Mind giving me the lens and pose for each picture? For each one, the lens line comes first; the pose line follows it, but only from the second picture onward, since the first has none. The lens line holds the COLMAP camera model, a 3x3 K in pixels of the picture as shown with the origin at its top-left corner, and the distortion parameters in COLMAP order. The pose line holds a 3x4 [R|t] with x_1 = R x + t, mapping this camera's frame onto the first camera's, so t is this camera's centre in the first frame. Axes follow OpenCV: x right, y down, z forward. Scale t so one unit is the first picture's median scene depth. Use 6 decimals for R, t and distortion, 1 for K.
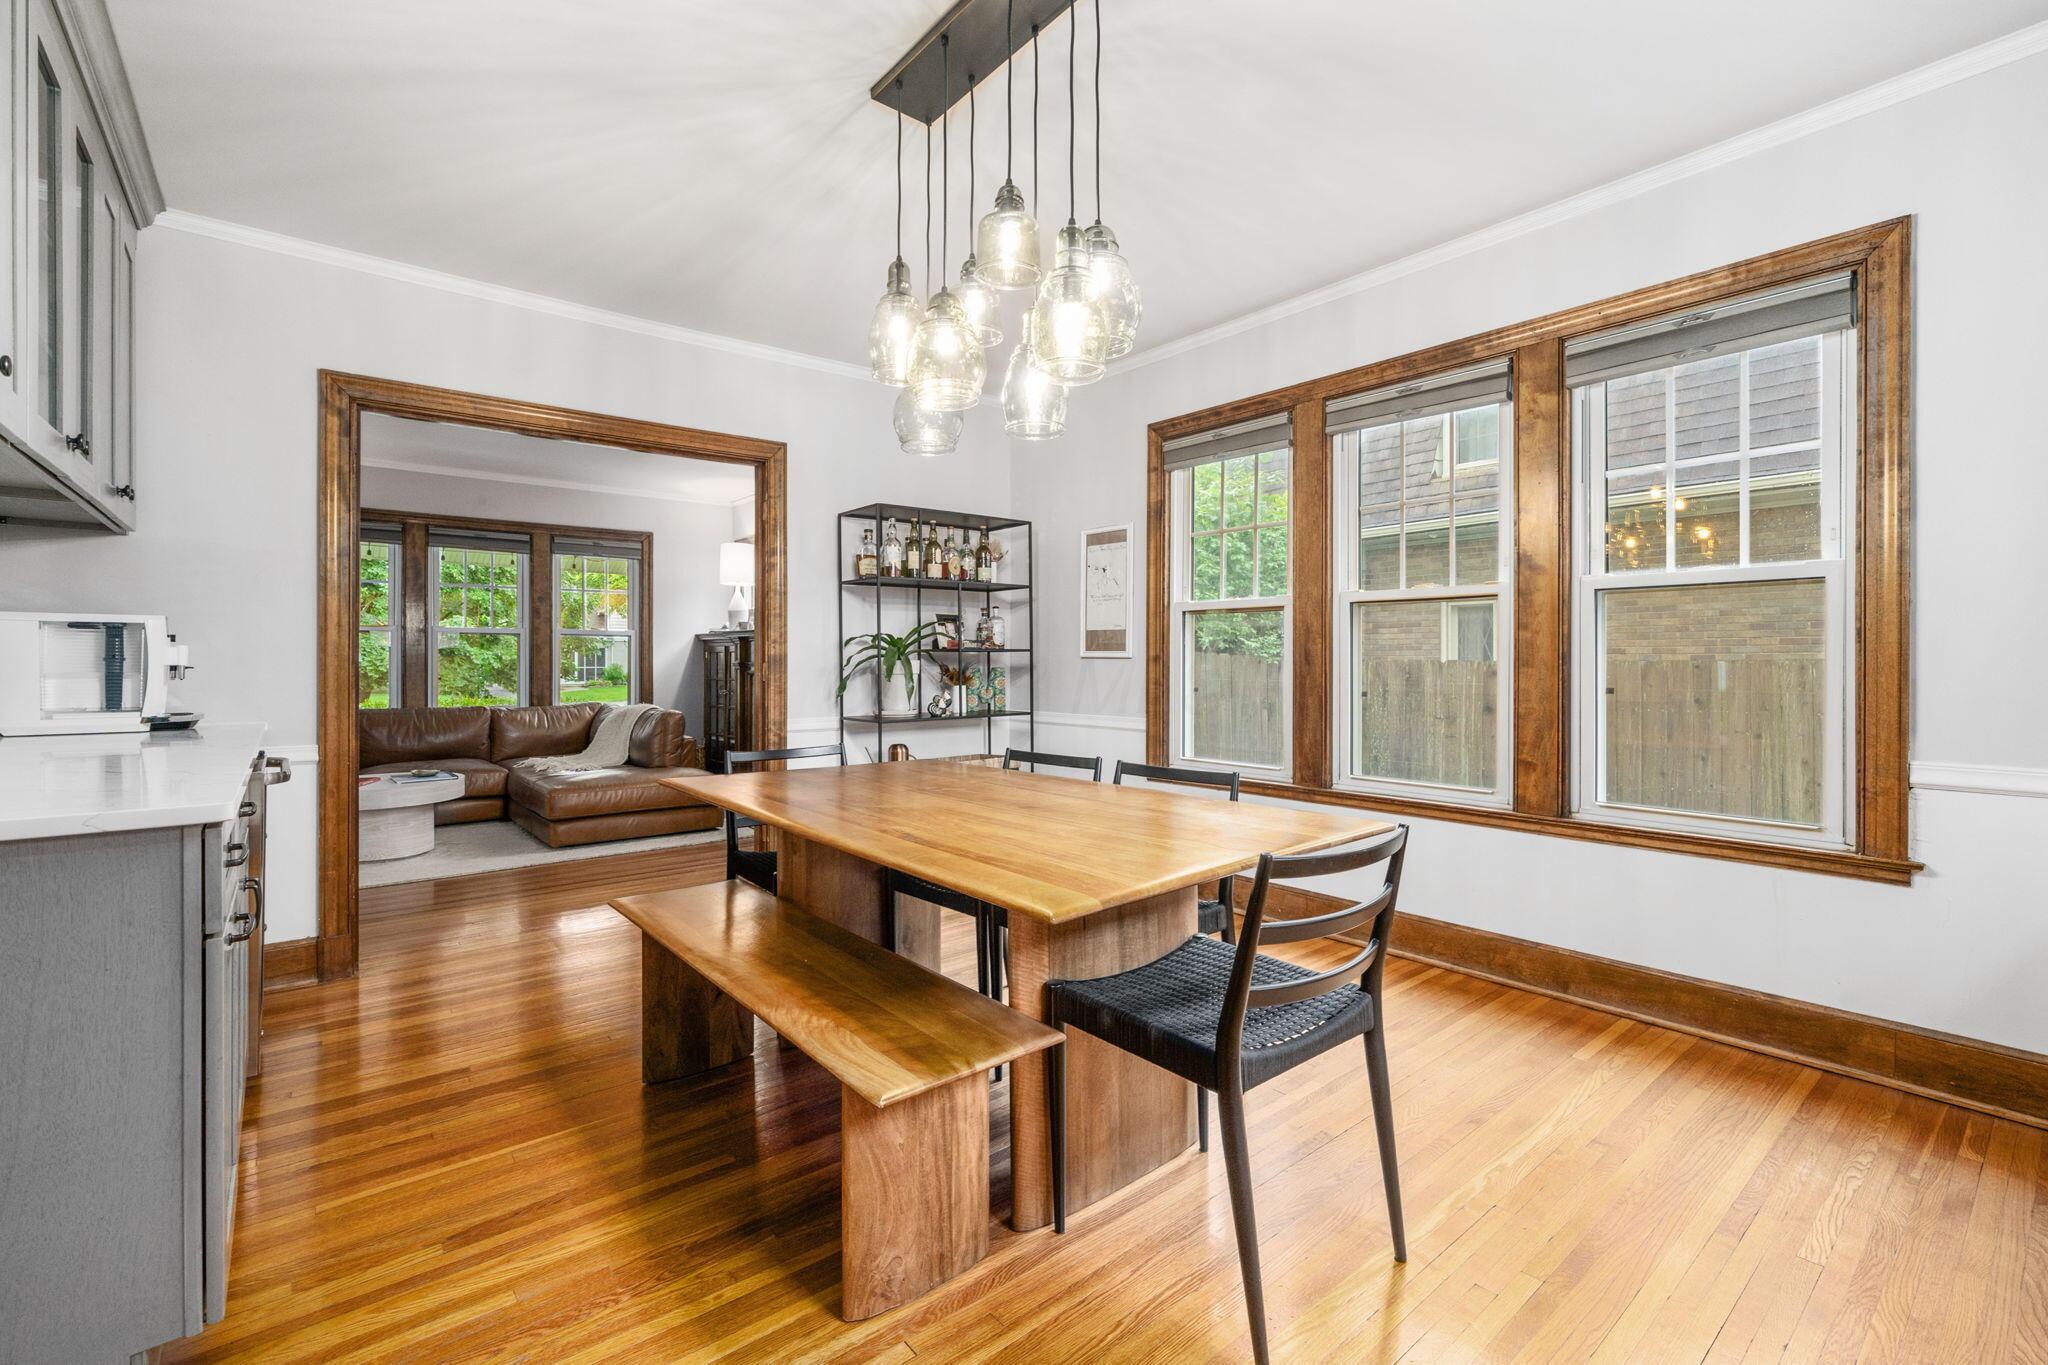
lens RADIAL K [[885.9, 0, 1025.4], [0, 885.9, 666.1], [0, 0, 1]] dist [-0.000127, -0.000006]
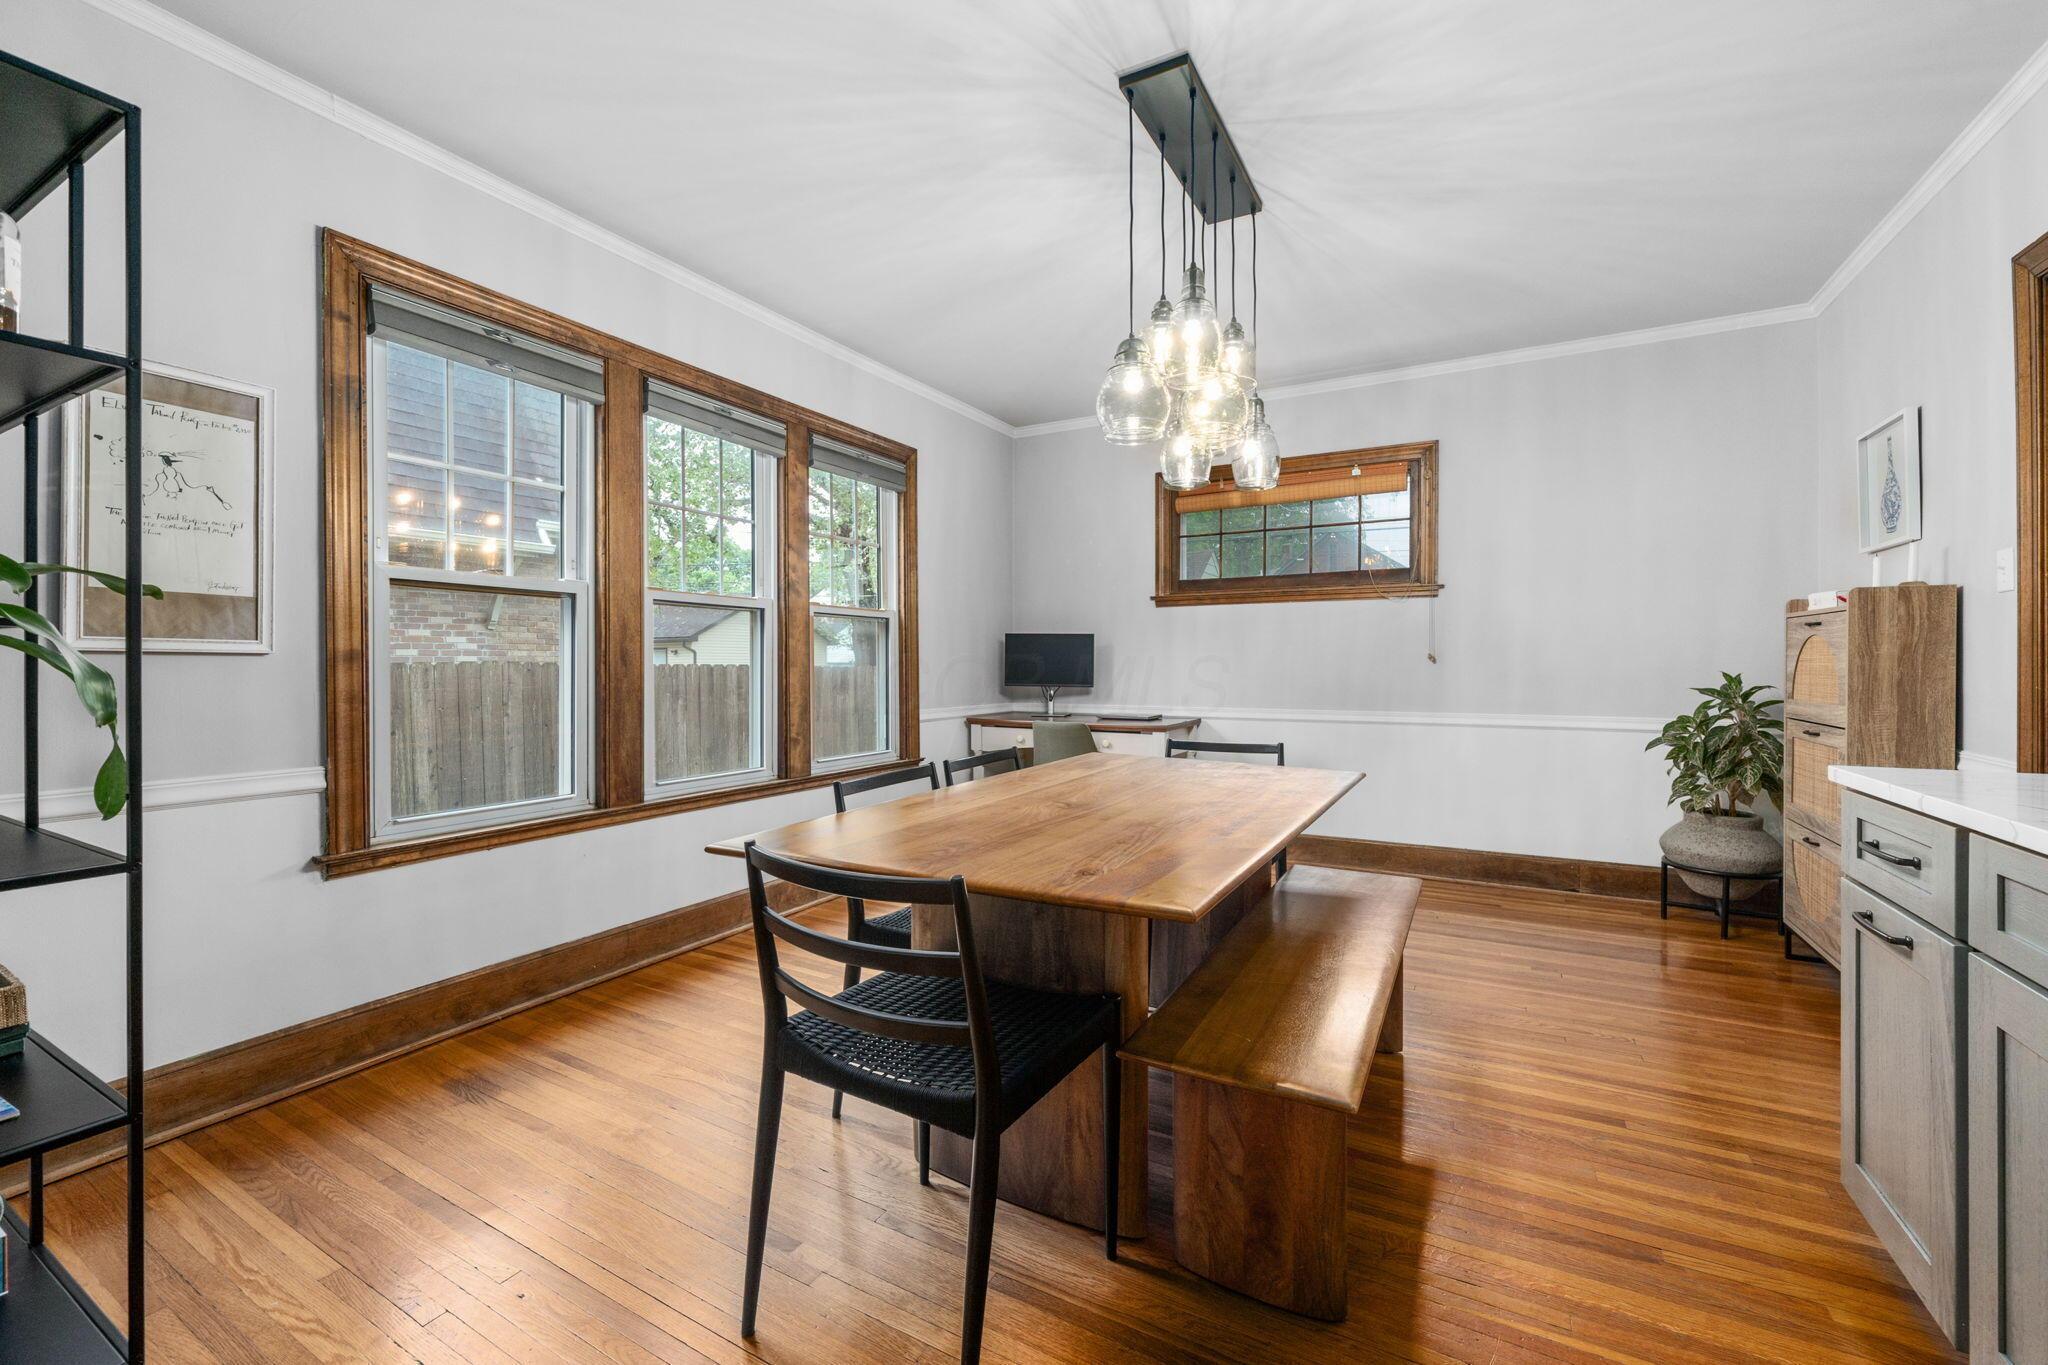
lens RADIAL K [[885.9, 0, 1025.4], [0, 885.9, 666.1], [0, 0, 1]] dist [-0.000127, -0.000006]
pose [[-0.379299, 0.008139, 0.925239, -0.556697], [0.011011, 0.999930, -0.004282, 0.004516], [-0.925209, 0.008563, -0.379362, 0.857433]]
